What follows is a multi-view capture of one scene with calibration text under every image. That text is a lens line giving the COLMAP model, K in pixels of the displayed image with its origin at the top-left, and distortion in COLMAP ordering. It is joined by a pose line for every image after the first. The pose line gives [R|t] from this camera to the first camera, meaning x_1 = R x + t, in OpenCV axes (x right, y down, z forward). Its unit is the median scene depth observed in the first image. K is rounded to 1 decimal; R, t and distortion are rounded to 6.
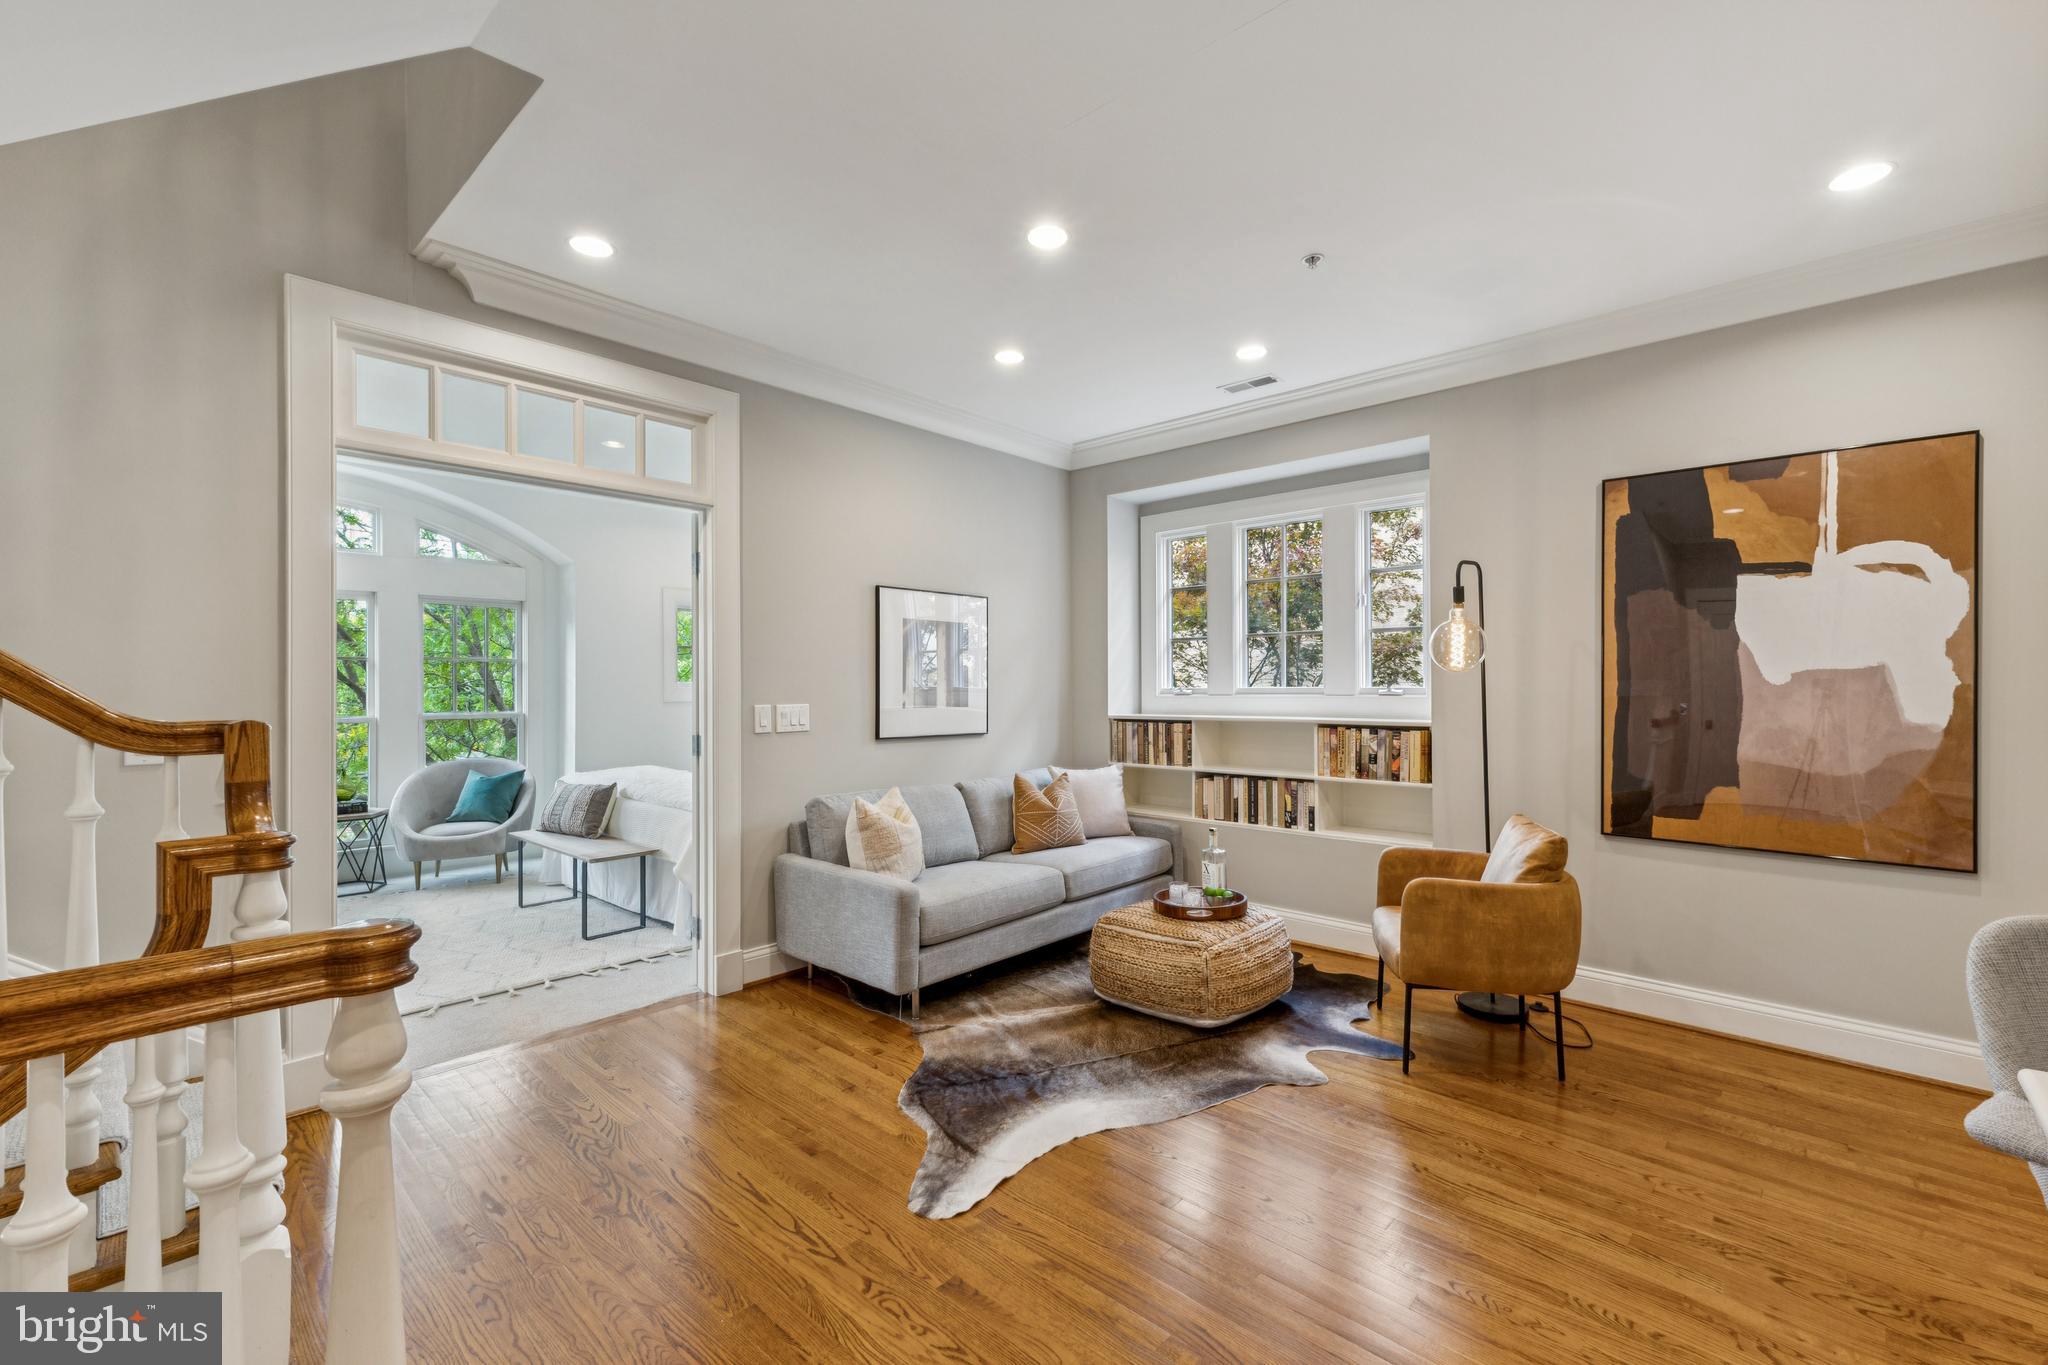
lens RADIAL K [[866.9, 0, 1029.1], [0, 866.9, 668.5], [0, 0, 1]] dist [0.002830, 0.000228]
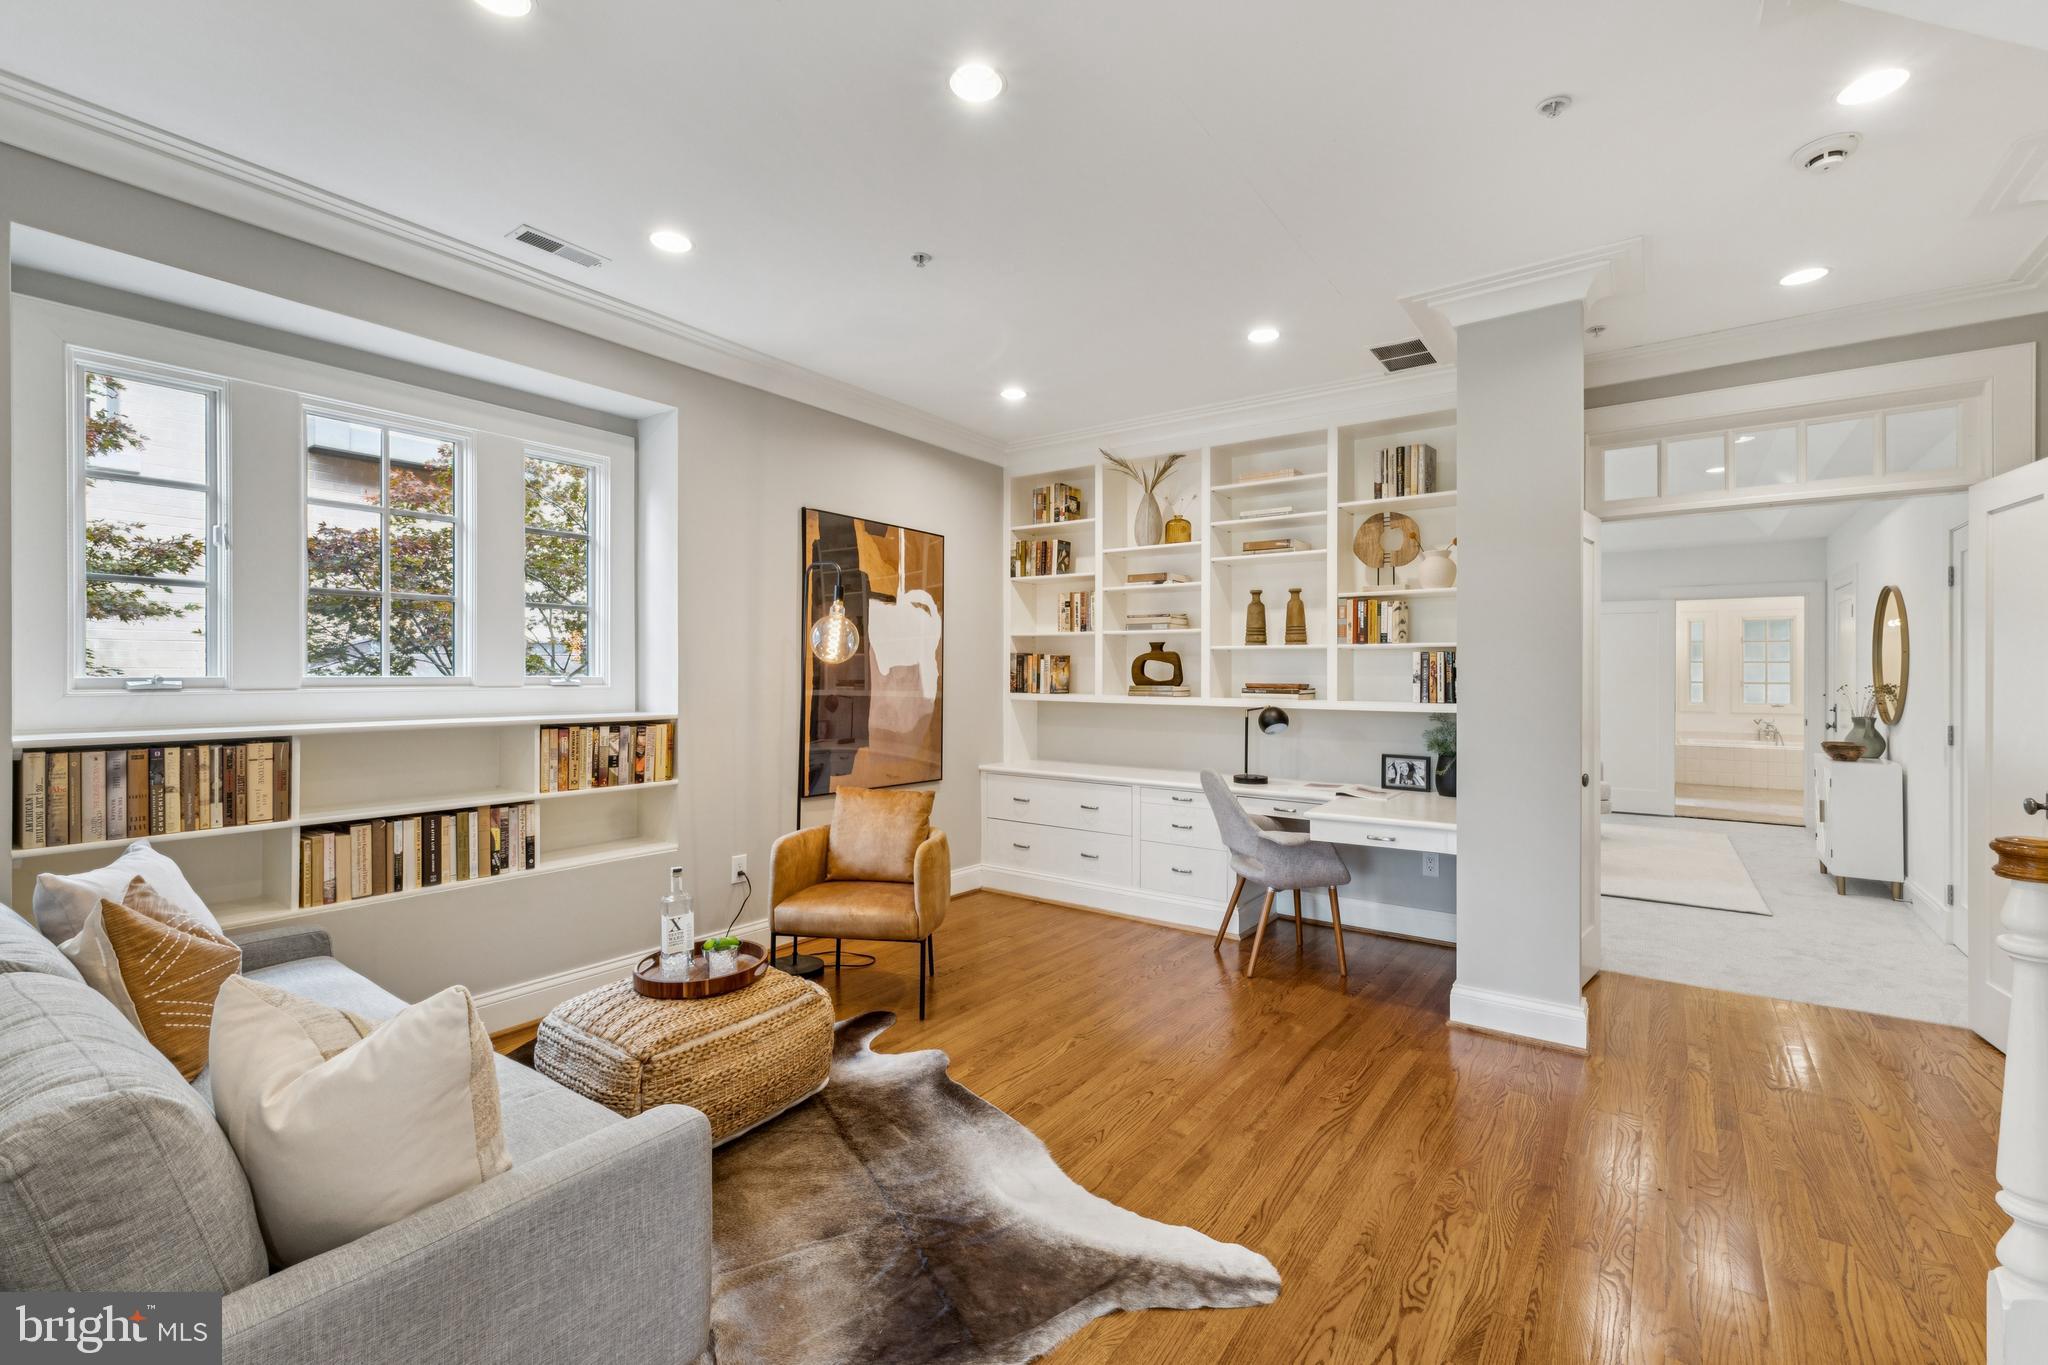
lens RADIAL K [[866.9, 0, 1029.1], [0, 866.9, 668.5], [0, 0, 1]] dist [0.002830, 0.000228]
pose [[-0.113691, 0.007911, 0.993485, -0.495085], [-0.024580, 0.999640, -0.010773, 0.012710], [-0.993212, -0.025645, -0.113456, 0.699793]]
